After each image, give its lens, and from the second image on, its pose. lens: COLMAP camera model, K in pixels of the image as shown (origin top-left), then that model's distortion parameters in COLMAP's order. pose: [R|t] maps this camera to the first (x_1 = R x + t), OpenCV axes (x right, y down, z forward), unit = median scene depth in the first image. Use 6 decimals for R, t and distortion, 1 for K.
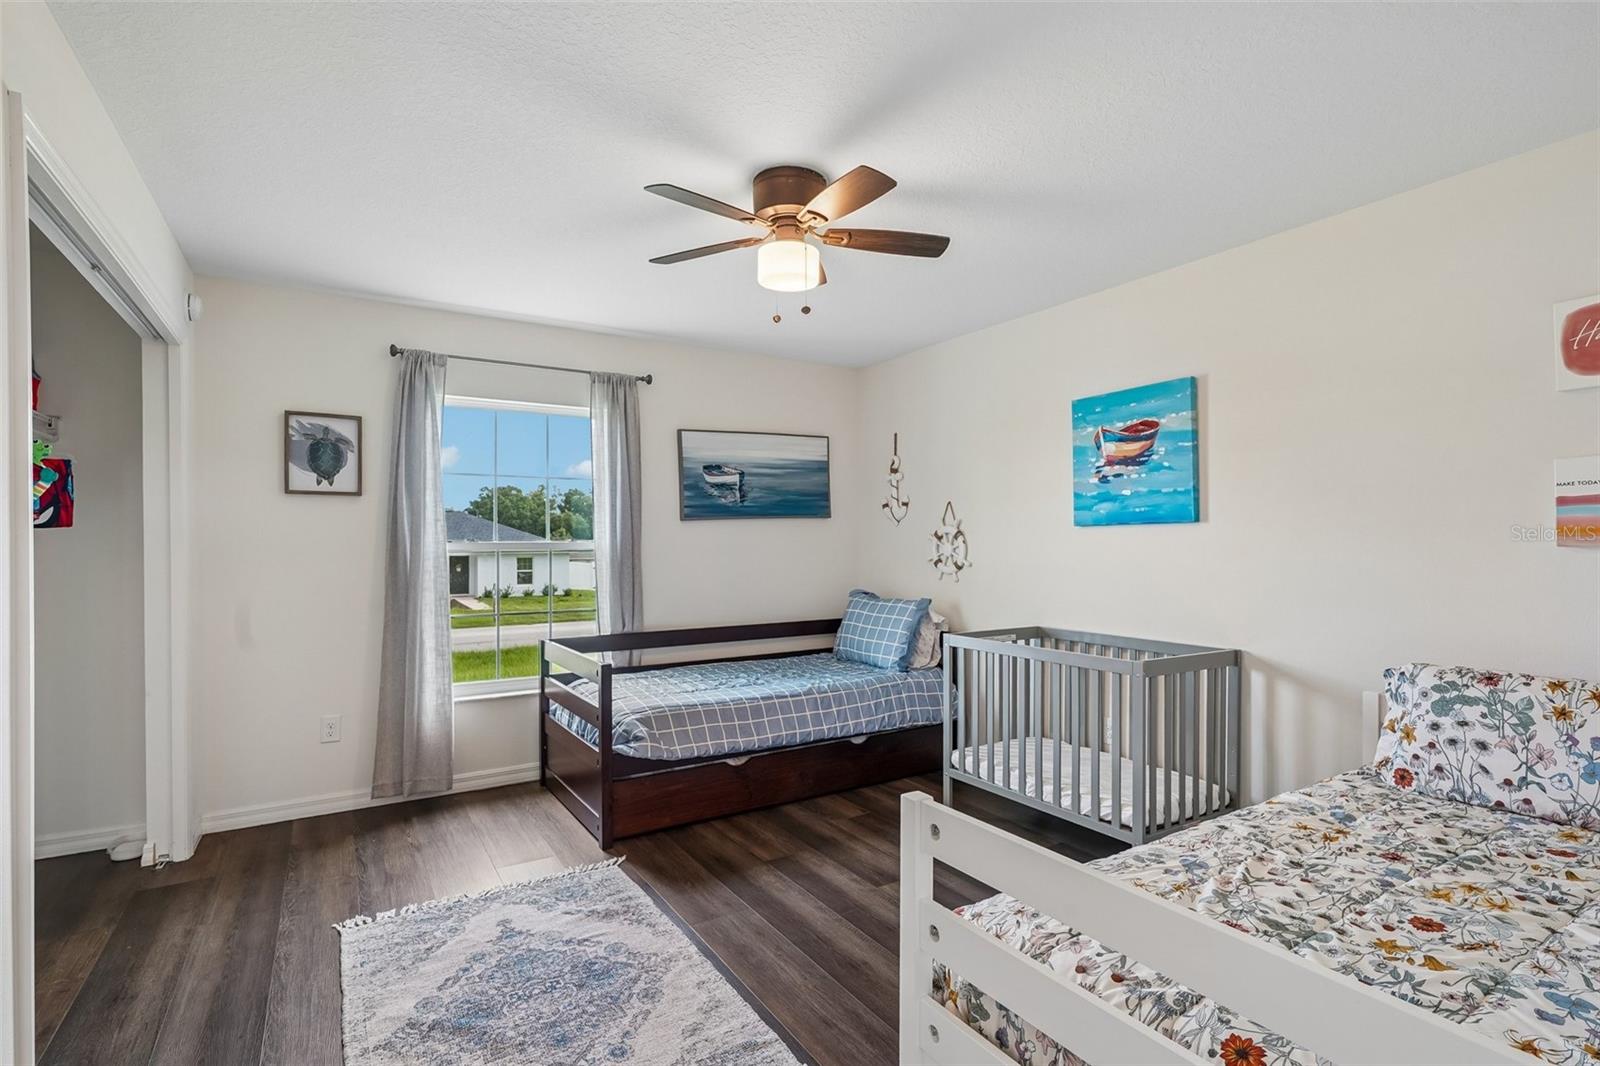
lens RADIAL K [[729.8, 0, 788.2], [0, 729.8, 544.1], [0, 0, 1]] dist [-0.002912, 0.000086]
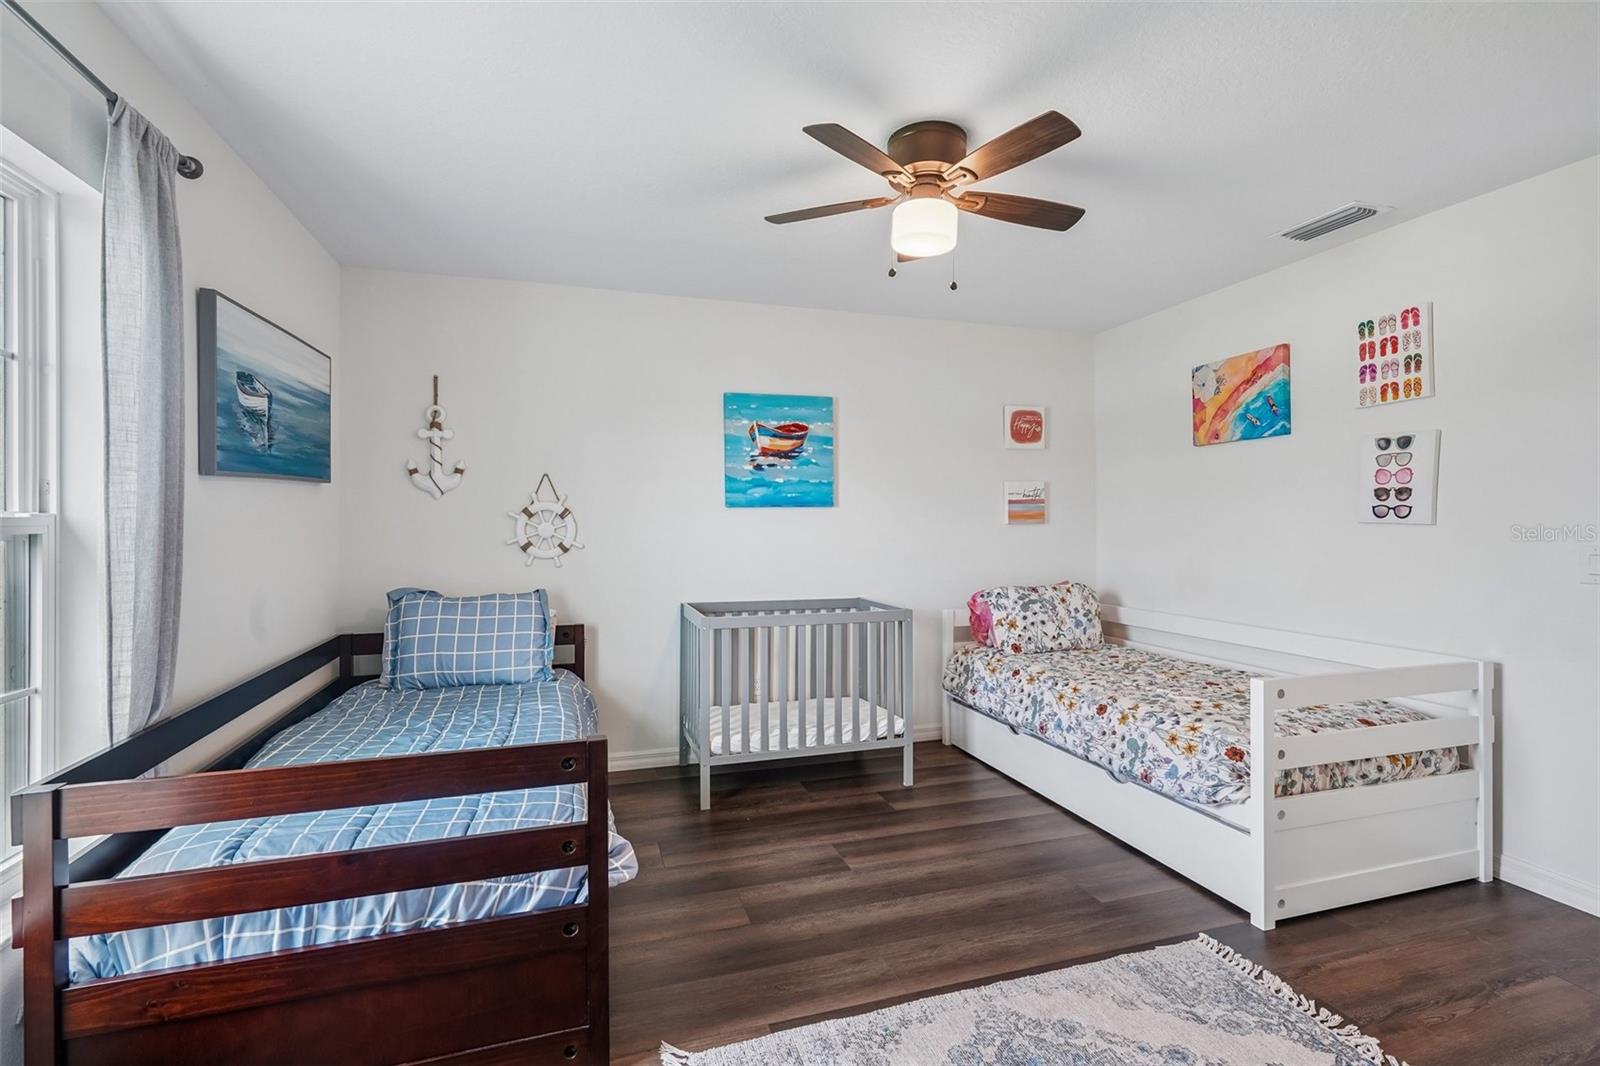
lens RADIAL K [[729.8, 0, 787.3], [0, 729.8, 522.8], [0, 0, 1]] dist [-0.002912, 0.000086]
pose [[0.270449, 0.001081, 0.962734, -0.720547], [0.001636, 0.999997, -0.001583, 0.001611], [-0.962733, 0.002003, 0.270447, 0.689004]]
